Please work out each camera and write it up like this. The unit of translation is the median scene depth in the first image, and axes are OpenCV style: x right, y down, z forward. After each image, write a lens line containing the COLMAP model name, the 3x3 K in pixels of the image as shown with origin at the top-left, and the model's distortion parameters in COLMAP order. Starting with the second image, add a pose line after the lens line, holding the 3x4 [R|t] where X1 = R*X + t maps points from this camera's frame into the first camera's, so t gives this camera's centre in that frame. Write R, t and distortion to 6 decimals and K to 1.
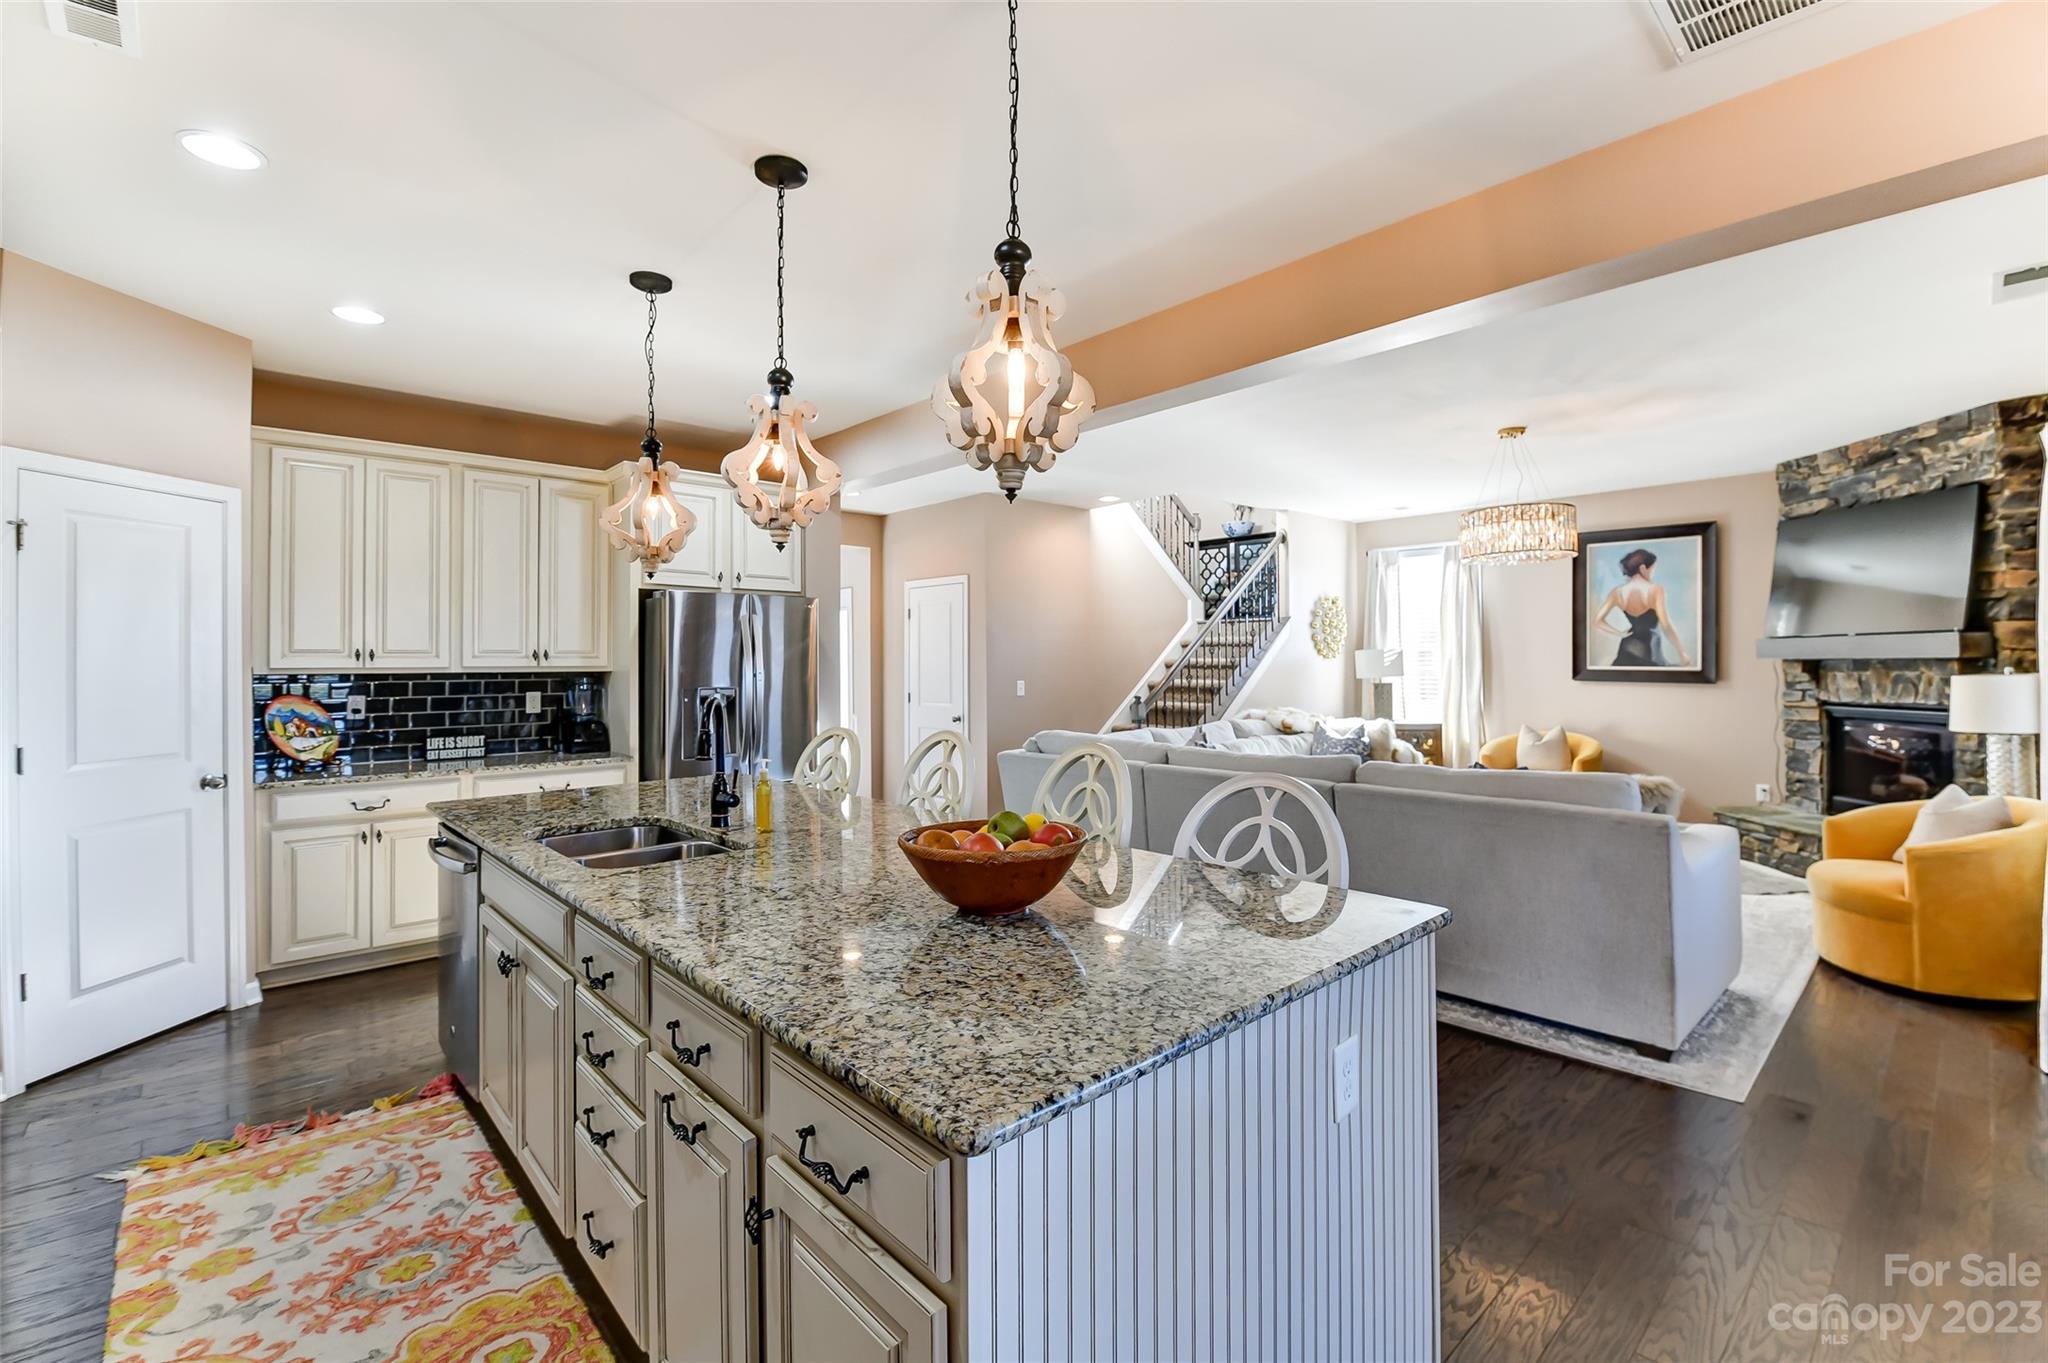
lens RADIAL K [[925.5, 0, 1029.3], [0, 925.5, 654.5], [0, 0, 1]] dist [-0.001783, -0.001190]
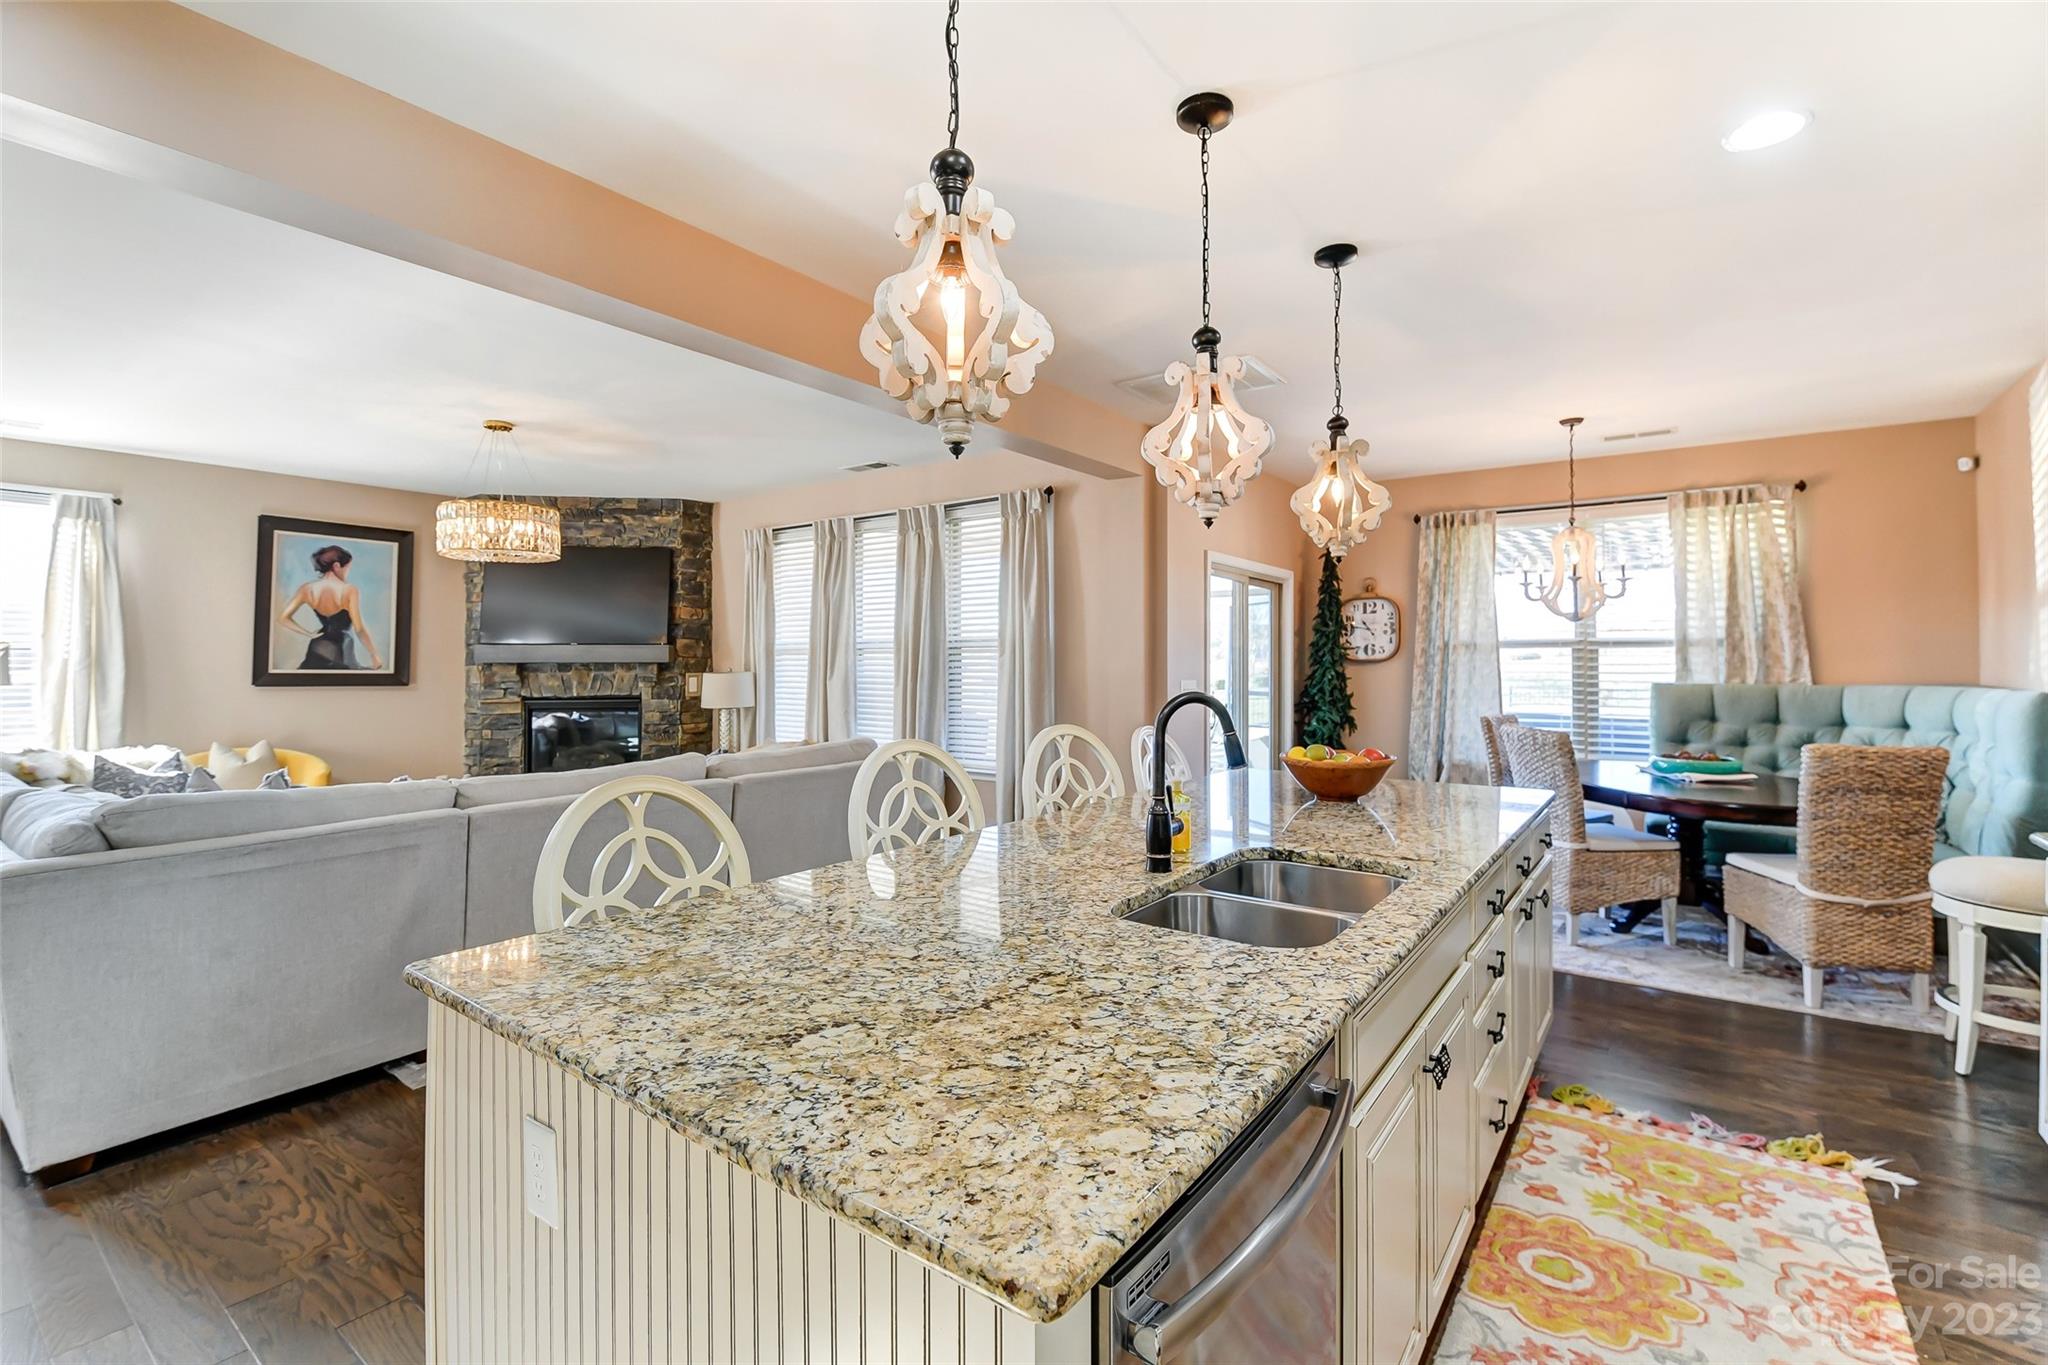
lens RADIAL K [[891.4, 0, 1032.7], [0, 891.4, 644.3], [0, 0, 1]] dist [-0.001877, -0.011725]
pose [[-0.202533, 0.027102, 0.978900, -0.464430], [-0.007216, 0.999549, -0.029167, 0.010592], [-0.979249, -0.012971, -0.202246, 0.605249]]
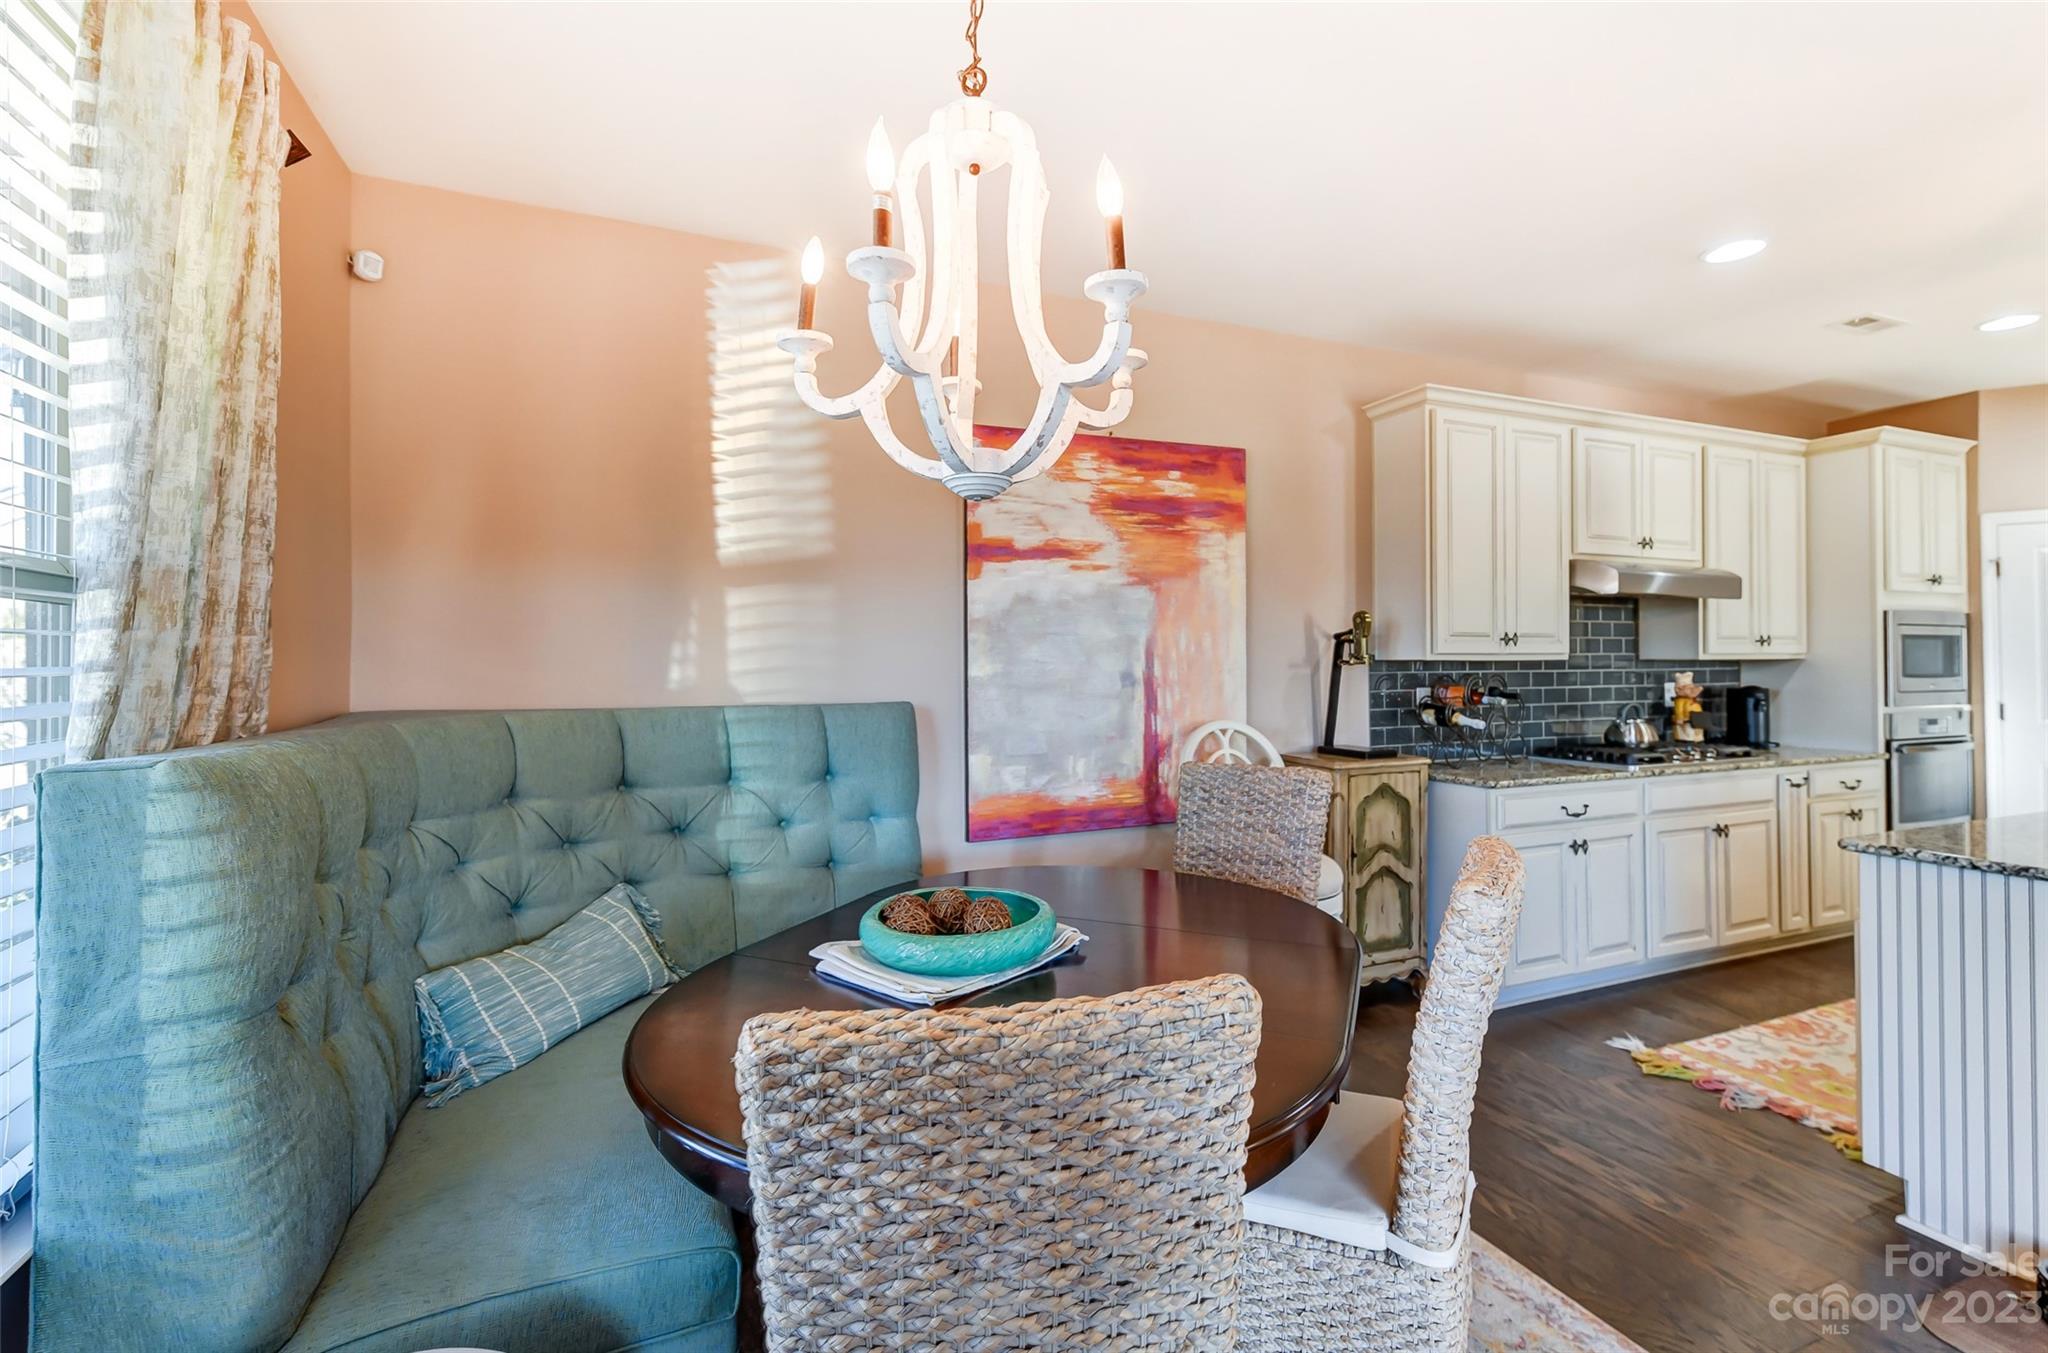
lens RADIAL K [[922.9, 0, 1027.2], [0, 922.9, 656.7], [0, 0, 1]] dist [-0.000009, 0.000332]
pose [[-0.341530, 0.005025, -0.939857, 0.481364], [0.016752, 0.999859, -0.000742, -0.001912], [0.939722, -0.015998, -0.341566, 0.005011]]
